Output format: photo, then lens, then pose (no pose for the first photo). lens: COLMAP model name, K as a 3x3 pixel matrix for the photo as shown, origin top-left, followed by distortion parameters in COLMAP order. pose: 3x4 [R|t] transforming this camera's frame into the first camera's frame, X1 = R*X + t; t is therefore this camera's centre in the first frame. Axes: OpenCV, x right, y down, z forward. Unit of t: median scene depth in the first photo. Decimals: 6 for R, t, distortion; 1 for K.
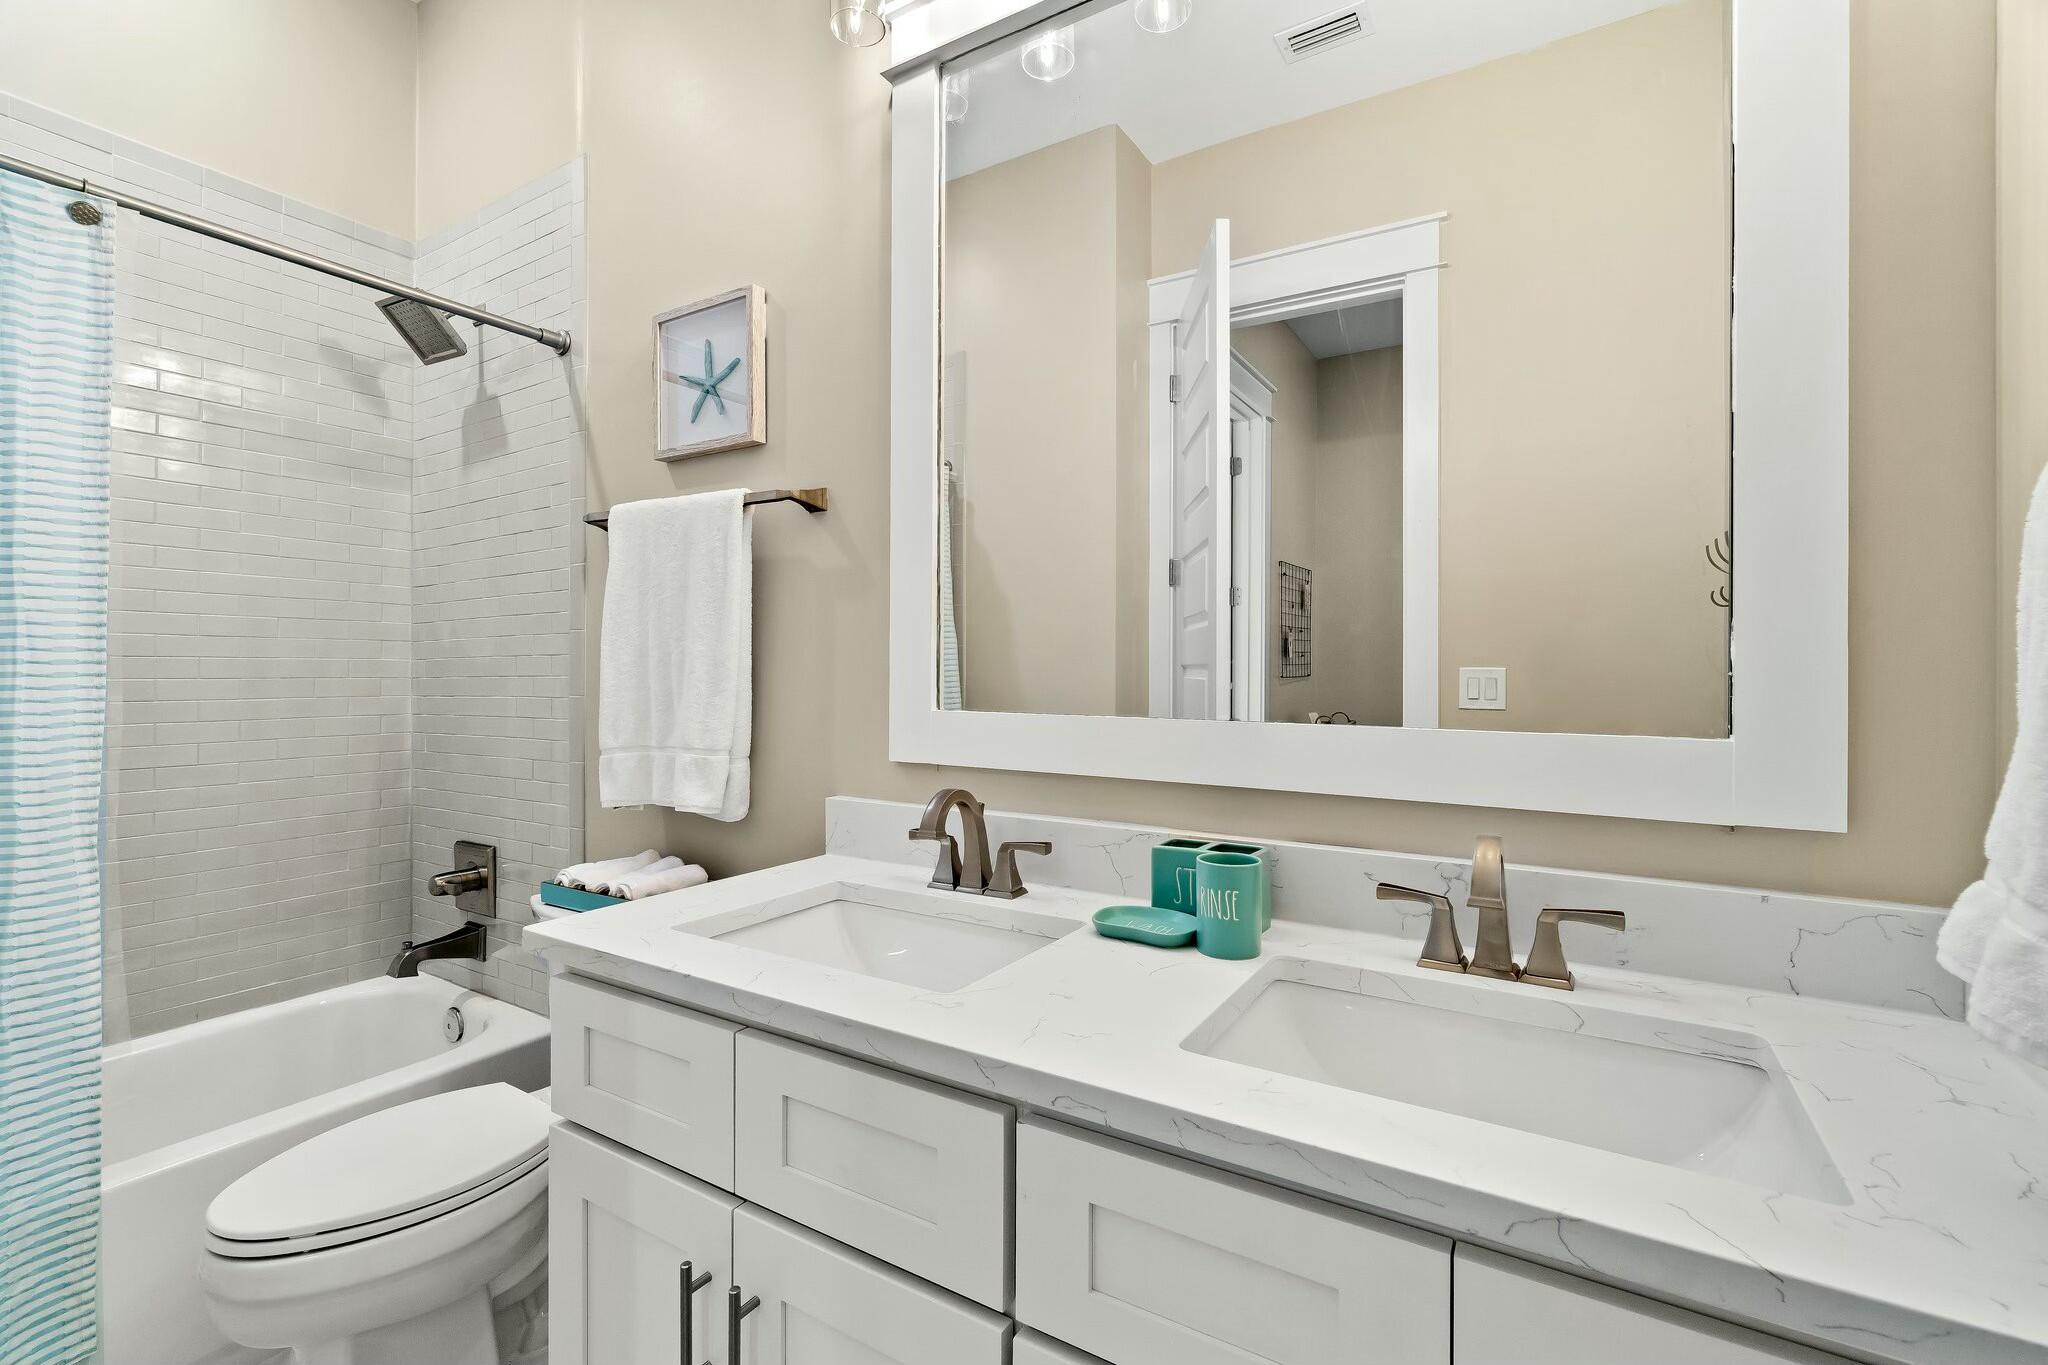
lens RADIAL K [[891.1, 0, 1018.9], [0, 891.1, 678.1], [0, 0, 1]] dist [-0.004346, 0.001176]
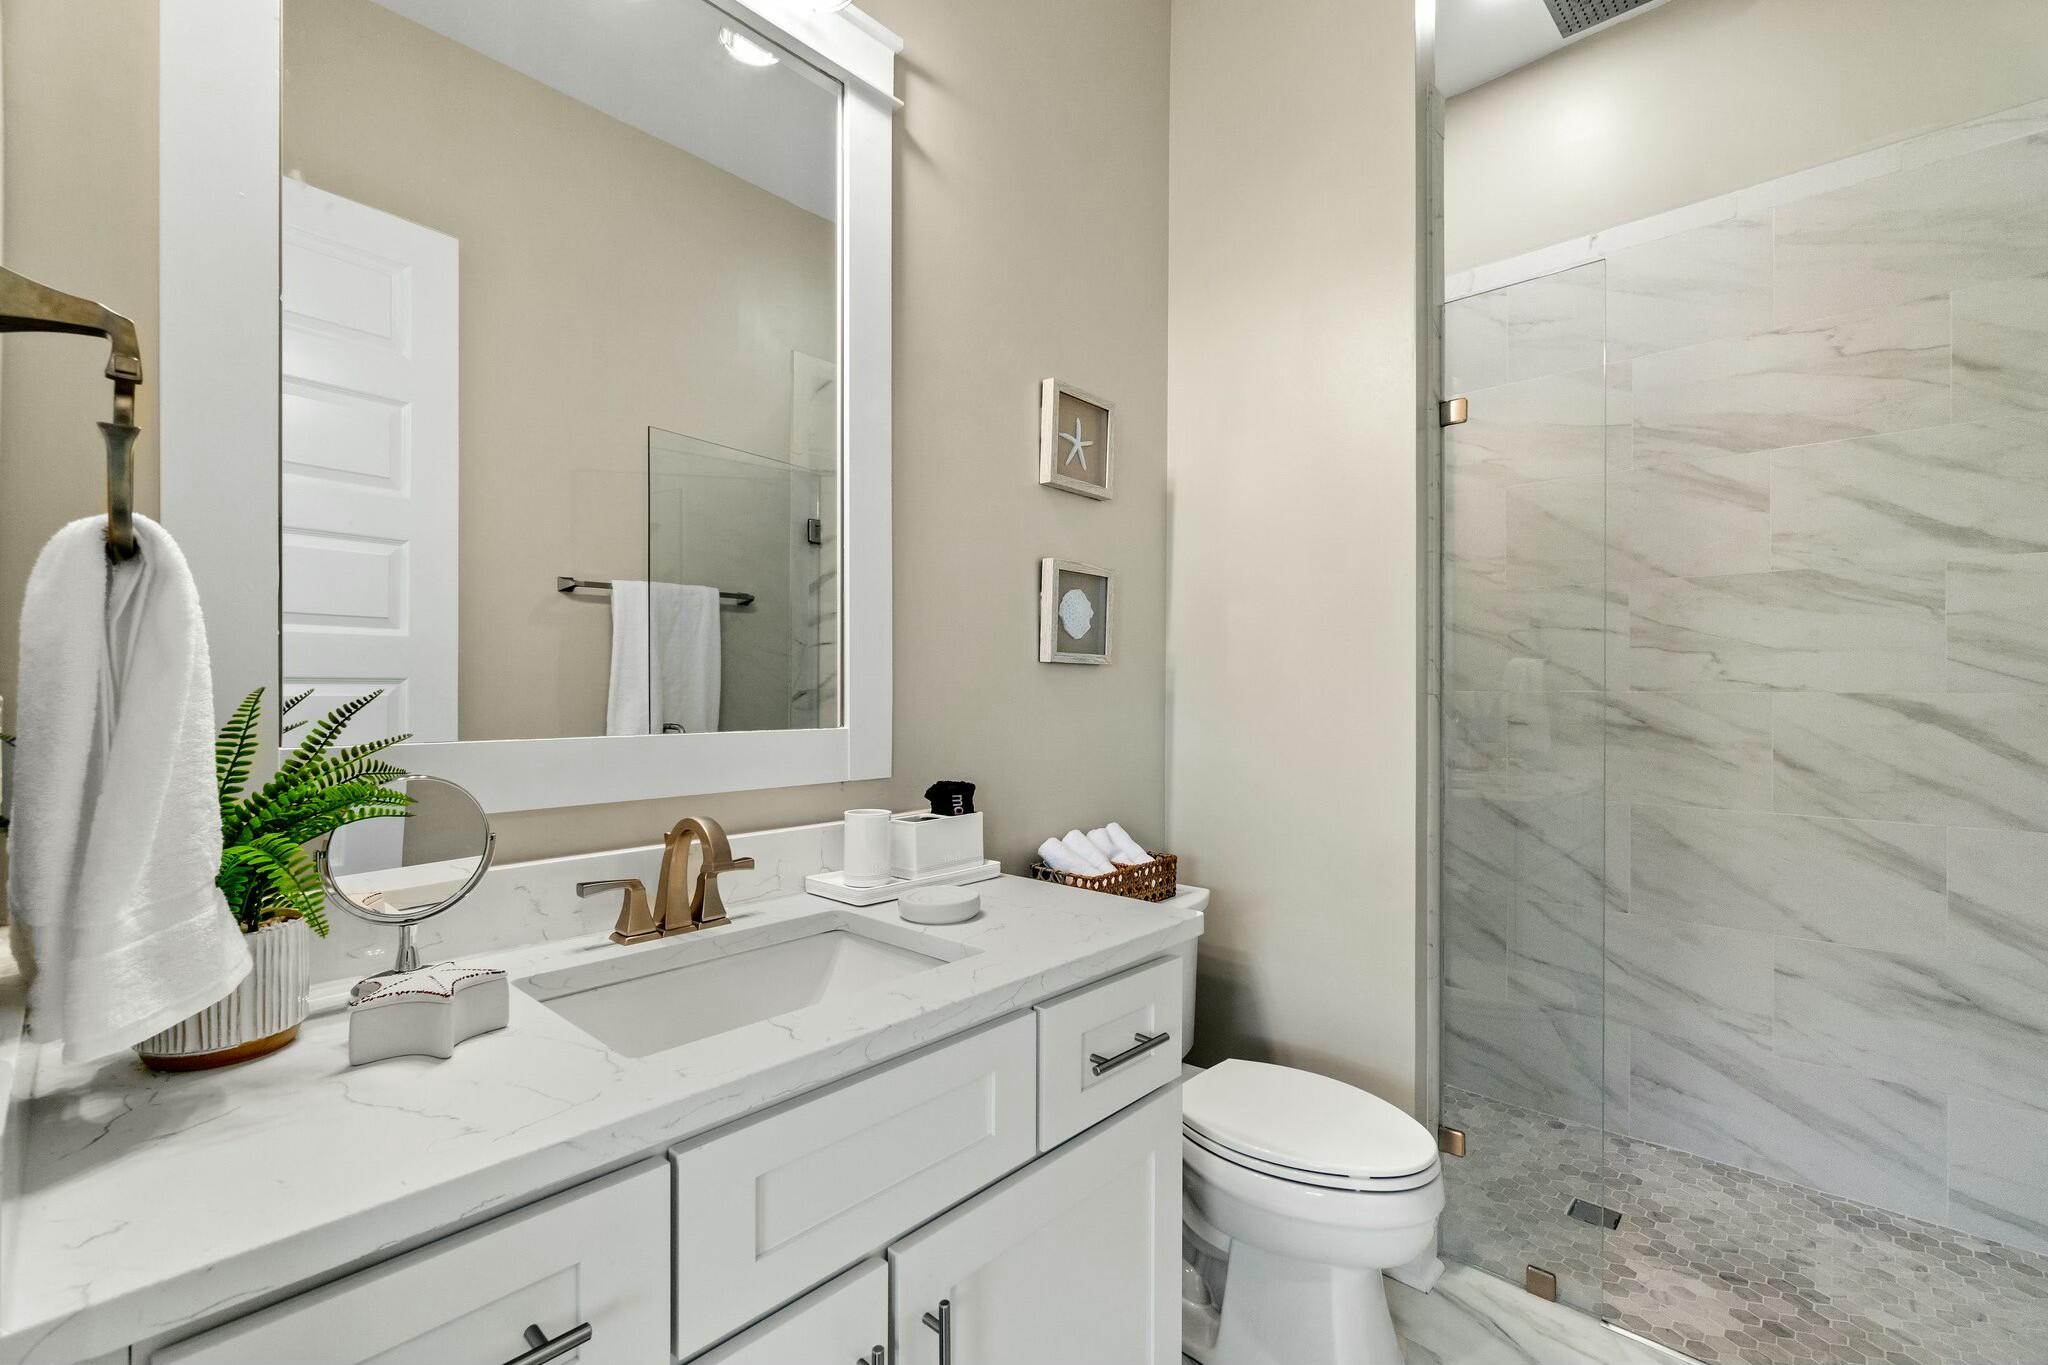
lens RADIAL K [[891.1, 0, 1008.7], [0, 891.1, 679.5], [0, 0, 1]] dist [-0.004346, 0.001176]
pose [[0.203298, -0.002234, 0.979114, -0.611834], [-0.001050, 0.999996, 0.002500, -0.020856], [-0.979116, -0.001536, 0.203295, 0.314922]]
